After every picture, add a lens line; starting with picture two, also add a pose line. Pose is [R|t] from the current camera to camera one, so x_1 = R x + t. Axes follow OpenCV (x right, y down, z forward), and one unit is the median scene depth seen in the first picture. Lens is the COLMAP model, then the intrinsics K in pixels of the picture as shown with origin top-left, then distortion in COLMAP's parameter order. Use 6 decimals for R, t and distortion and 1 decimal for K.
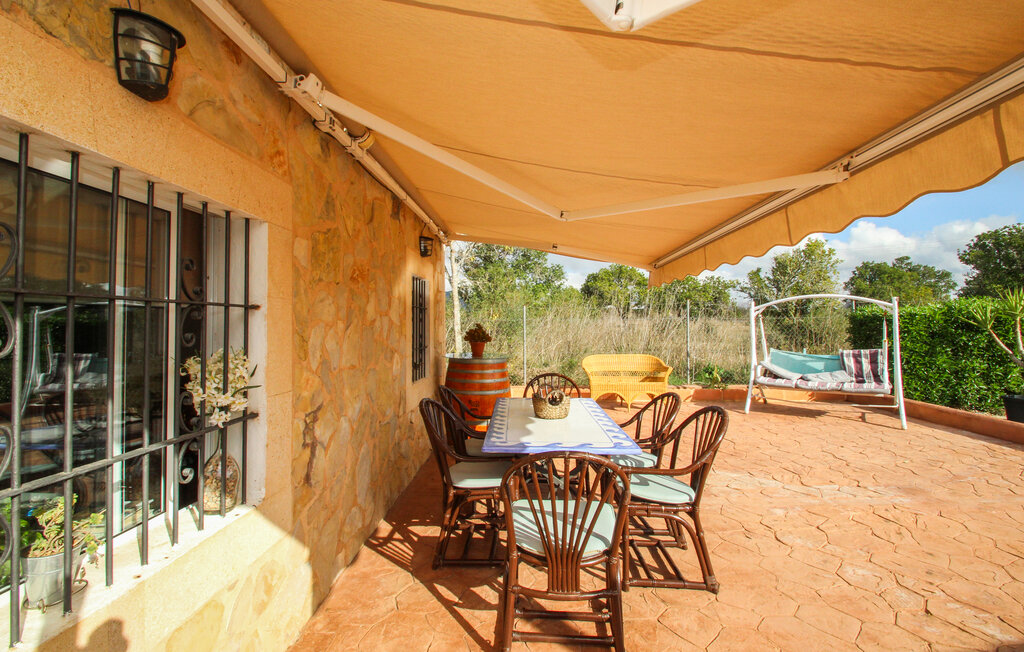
lens RADIAL K [[504.3, 0, 511.6], [0, 504.3, 321.3], [0, 0, 1]] dist [0.021880, -0.000014]
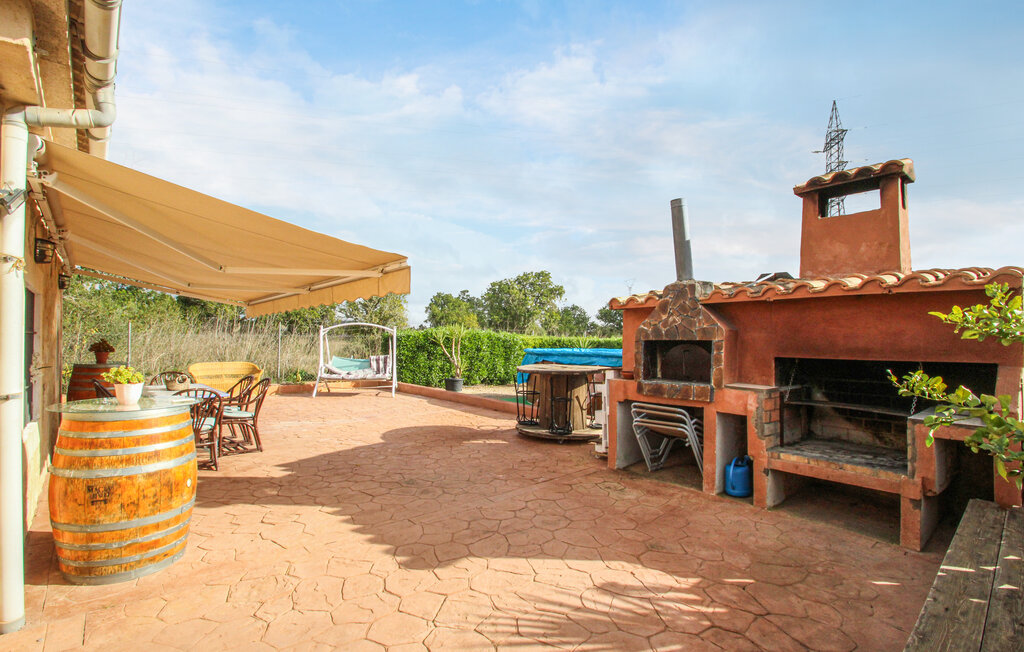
lens RADIAL K [[504.3, 0, 516.0], [0, 504.3, 327.5], [0, 0, 1]] dist [0.021880, -0.000014]
pose [[0.745824, 0.027769, 0.665564, -0.121416], [-0.018457, 0.999609, -0.021025, -0.013295], [-0.665887, 0.003397, 0.746045, -0.608614]]
